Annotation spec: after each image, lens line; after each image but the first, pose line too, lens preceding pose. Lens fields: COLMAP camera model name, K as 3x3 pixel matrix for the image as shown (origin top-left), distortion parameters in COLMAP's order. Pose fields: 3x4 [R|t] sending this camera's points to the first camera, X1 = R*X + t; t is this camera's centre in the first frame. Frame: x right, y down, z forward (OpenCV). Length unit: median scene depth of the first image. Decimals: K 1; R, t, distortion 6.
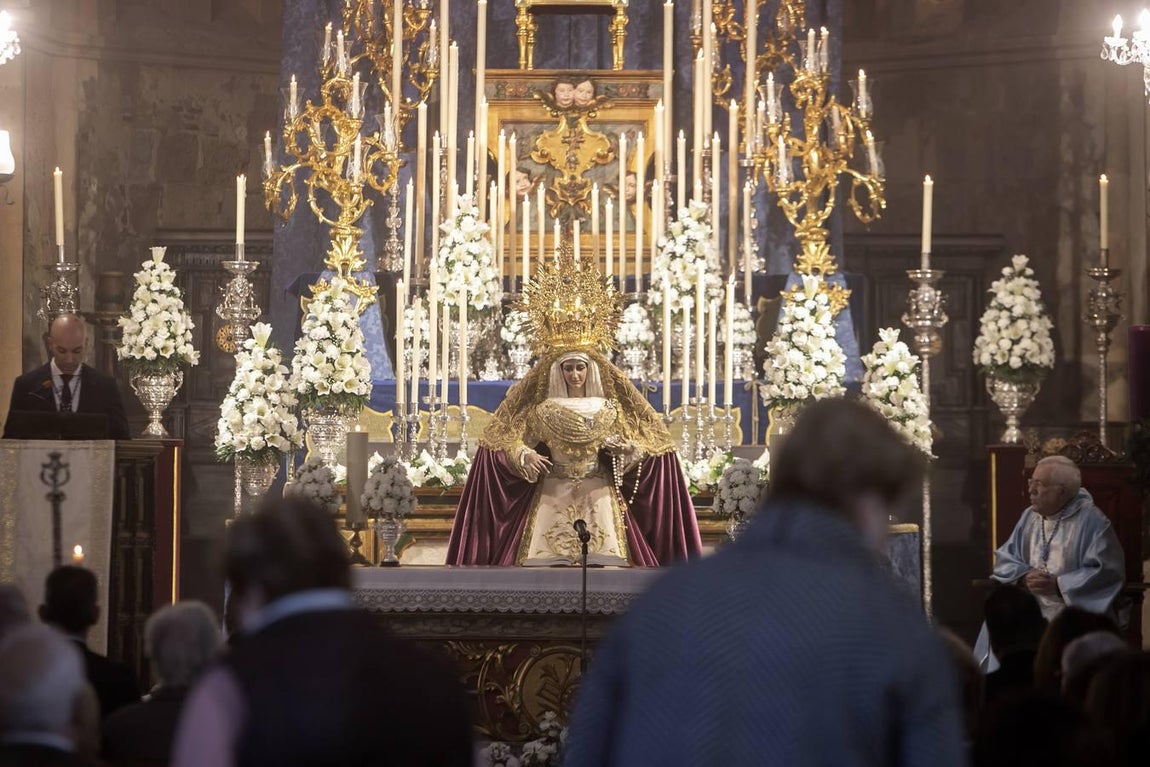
lens RADIAL K [[4731.9, 0, 575.7], [0, 4731.9, 359.3], [0, 0, 1]] dist [0.842615, 1.585965]
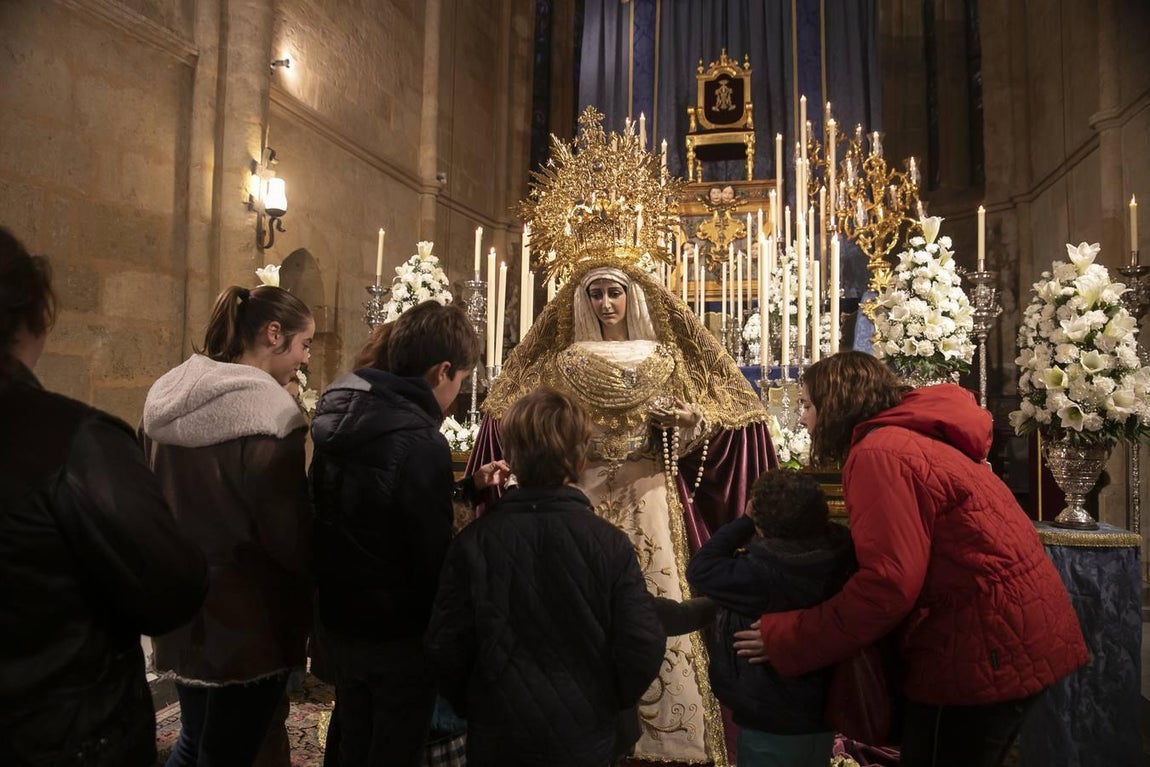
lens RADIAL K [[805.5, 0, 580.2], [0, 805.5, 379.5], [0, 0, 1]] dist [-0.121335, 0.088441]
pose [[0.970373, -0.001385, -0.241610, 0.019964], [-0.002837, 0.999849, -0.017127, 0.013474], [0.241597, 0.017305, 0.970222, 0.766234]]
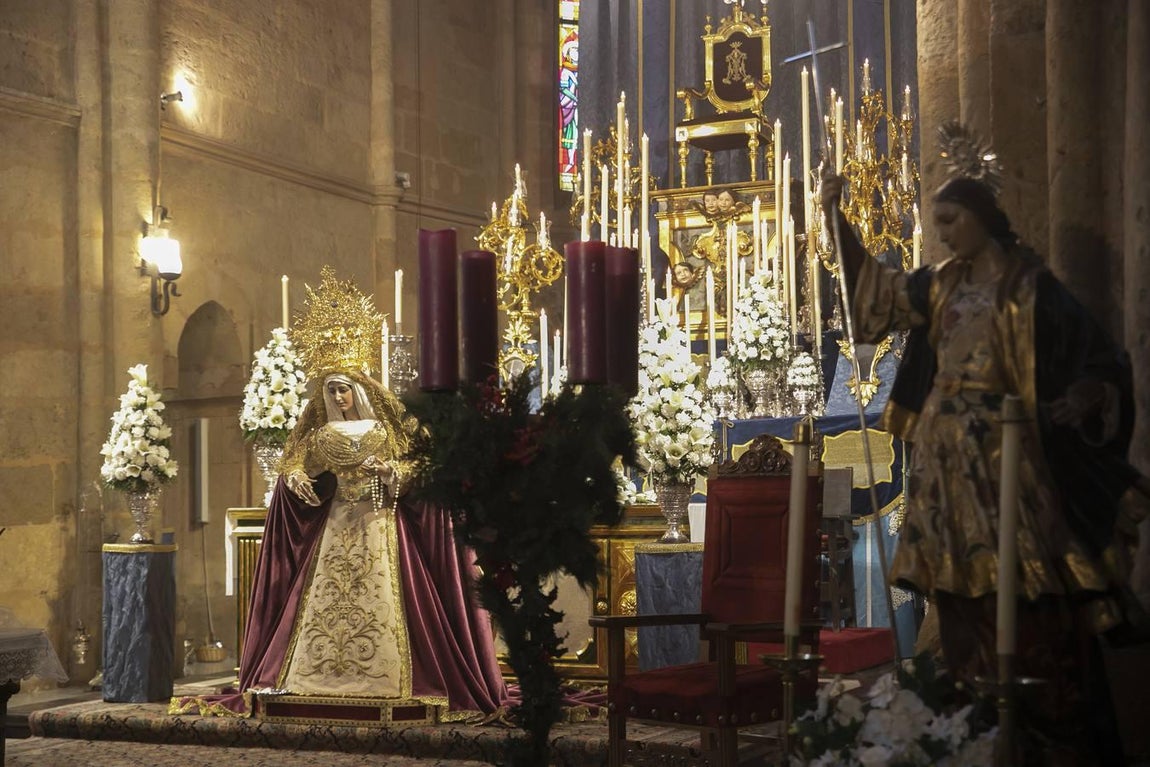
lens RADIAL K [[1704.8, 0, 577.4], [0, 1704.8, 384.9], [0, 0, 1]] dist [0.106273, 0.149769]
pose [[0.904728, -0.044781, -0.423630, 0.170541], [0.026063, 0.998415, -0.049880, 0.017170], [0.425193, 0.034087, 0.904461, 0.597569]]
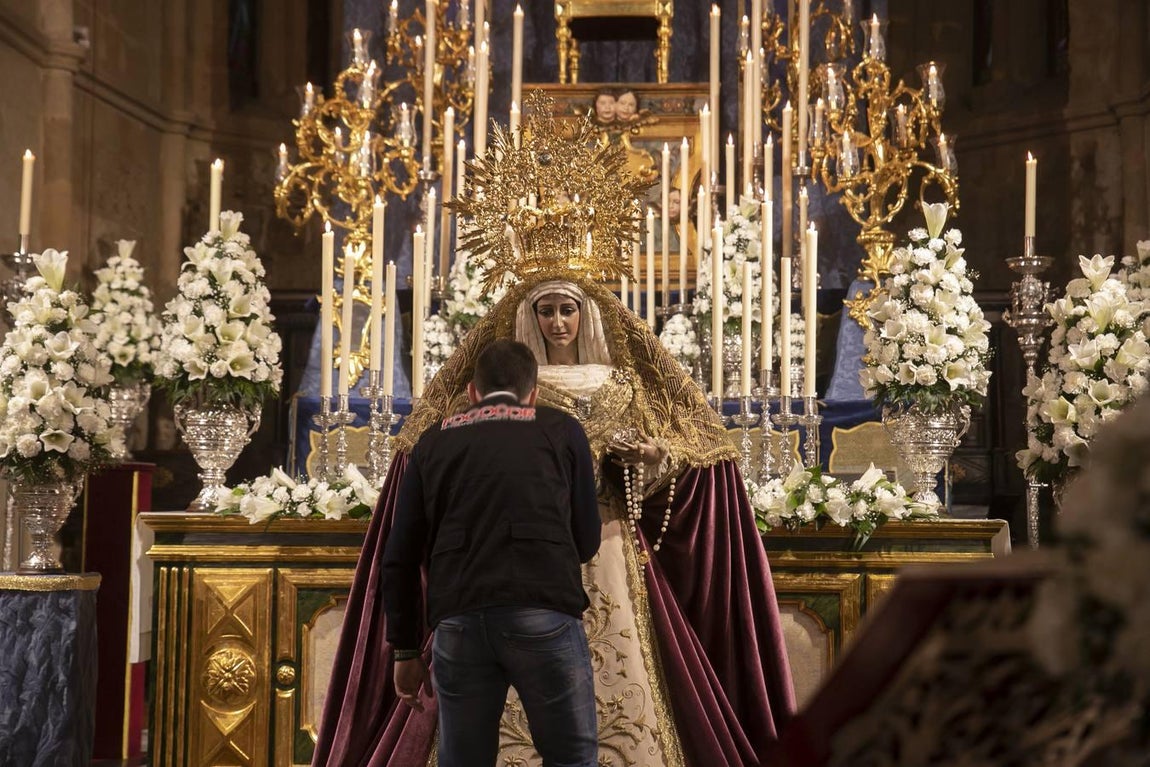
lens RADIAL K [[1841.1, 0, 577.9], [0, 1841.1, 382.6], [0, 0, 1]] dist [0.128356, 0.025161]
pose [[0.998693, -0.001153, -0.051102, 0.011611], [-0.001255, 0.998891, -0.047059, 0.017939], [0.051099, 0.047061, 0.997584, 0.670993]]
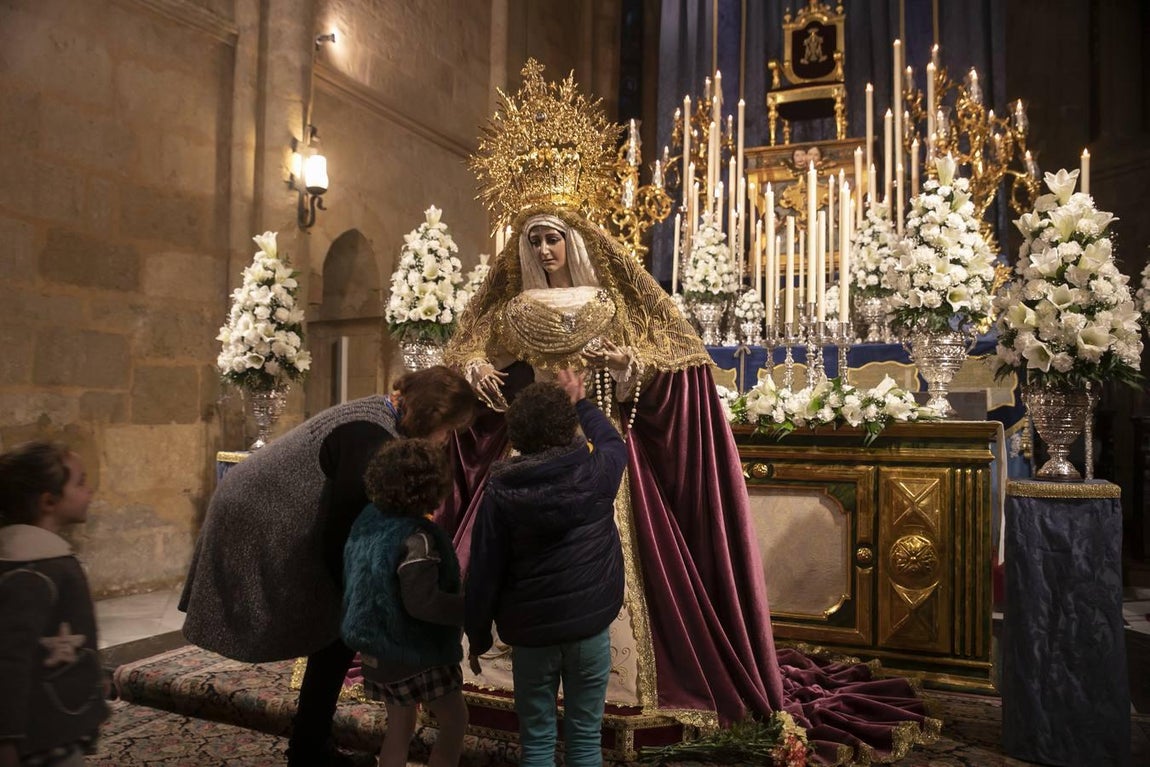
lens RADIAL K [[919.2, 0, 575.7], [0, 919.2, 378.0], [0, 0, 1]] dist [-0.097217, 0.112484]
pose [[0.918976, -0.009799, -0.394191, 0.047099], [-0.001122, 0.999622, -0.027465, 0.021384], [0.394311, 0.025682, 0.918618, 0.759092]]
